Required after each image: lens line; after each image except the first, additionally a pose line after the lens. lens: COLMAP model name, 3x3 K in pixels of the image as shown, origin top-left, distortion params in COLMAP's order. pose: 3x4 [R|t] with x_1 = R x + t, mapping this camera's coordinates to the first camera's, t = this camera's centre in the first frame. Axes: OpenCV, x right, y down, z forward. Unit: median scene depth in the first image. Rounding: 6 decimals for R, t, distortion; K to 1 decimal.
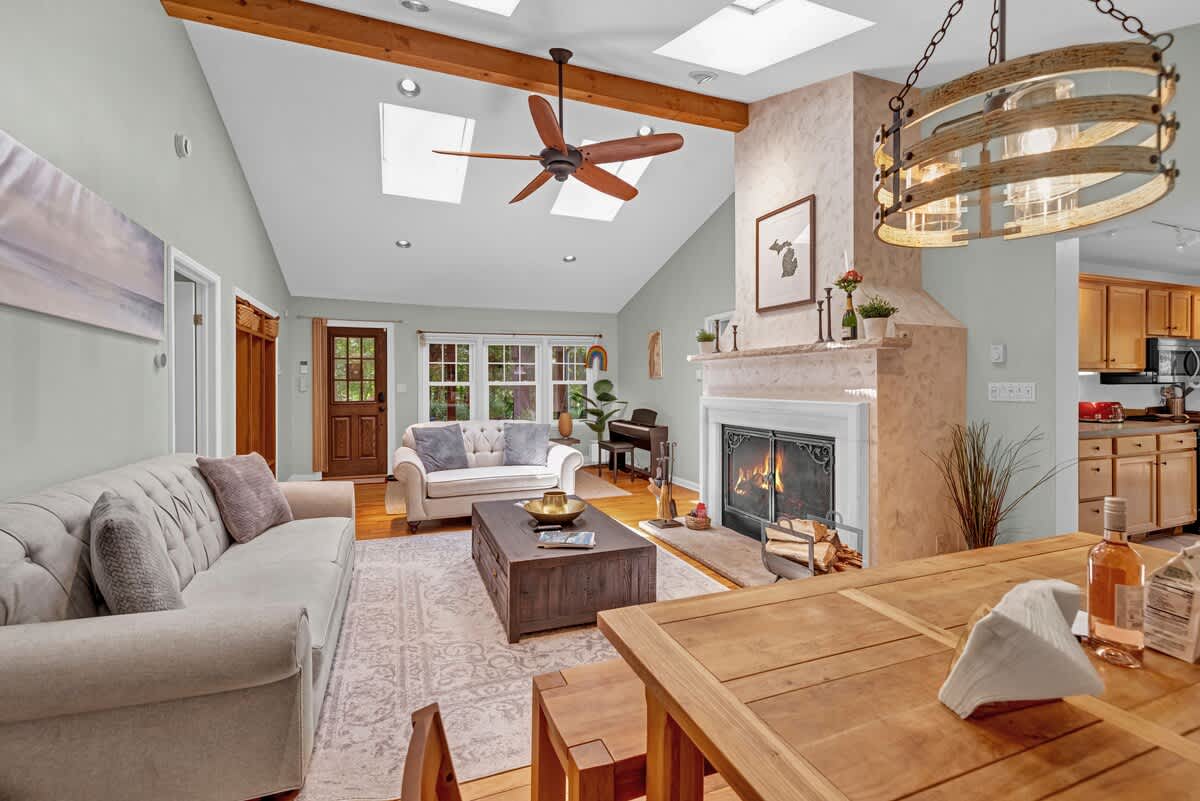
lens RADIAL K [[525.0, 0, 589.9], [0, 525.0, 391.1], [0, 0, 1]] dist [0.005106, -0.000684]
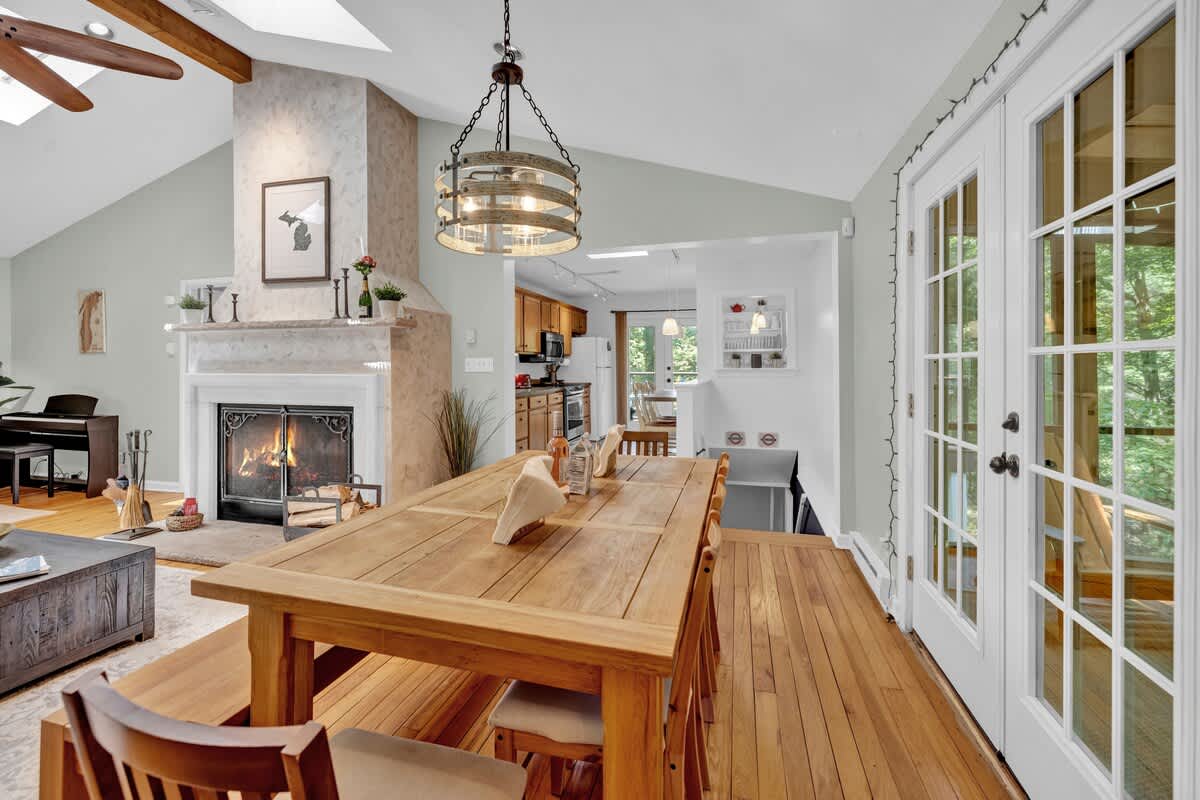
lens RADIAL K [[525.0, 0, 593.6], [0, 525.0, 363.9], [0, 0, 1]] dist [0.005106, -0.000684]
pose [[0.599727, 0.003405, 0.800198, -0.094064], [0.011543, 0.999850, -0.012906, 0.017522], [-0.800122, 0.016977, 0.599597, -0.044104]]
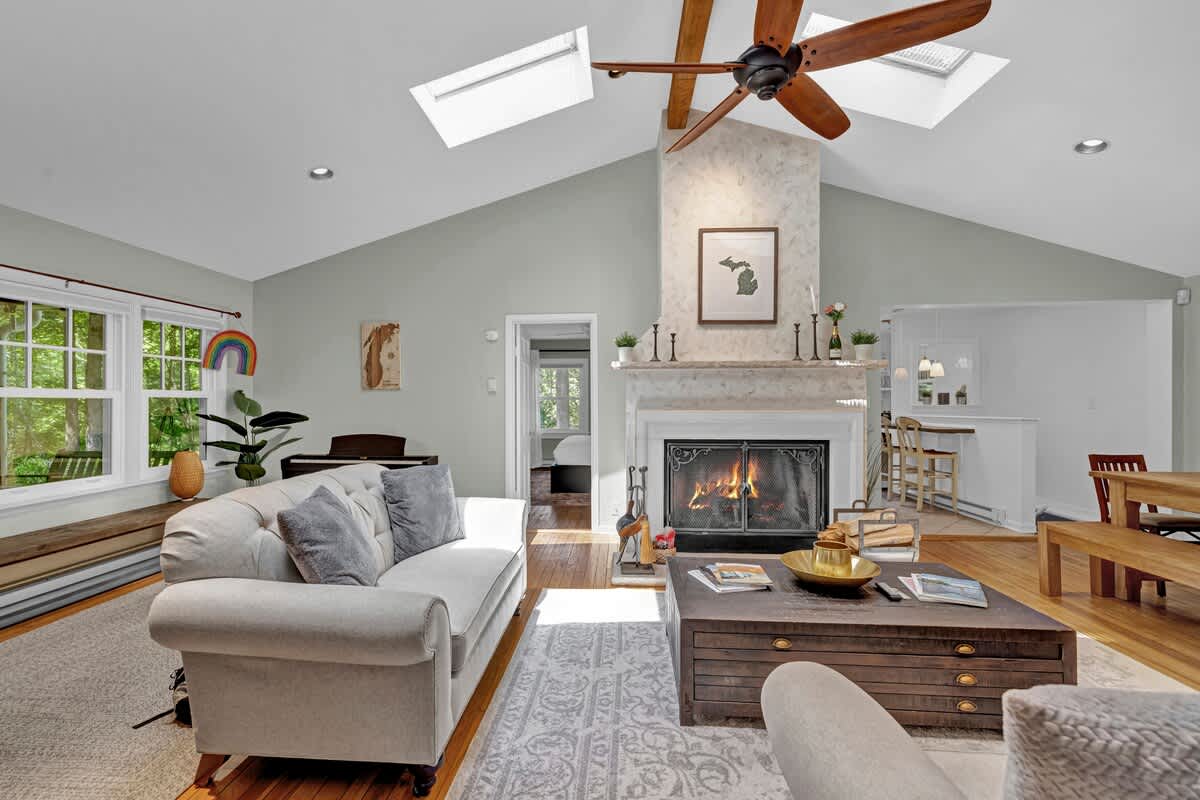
lens RADIAL K [[525.0, 0, 588.2], [0, 525.0, 399.8], [0, 0, 1]] dist [0.005106, -0.000684]
pose [[0.413754, 0.006343, 0.910367, -0.767236], [0.013647, 0.999820, -0.013169, 0.003957], [-0.910286, 0.017872, 0.413593, 0.909639]]
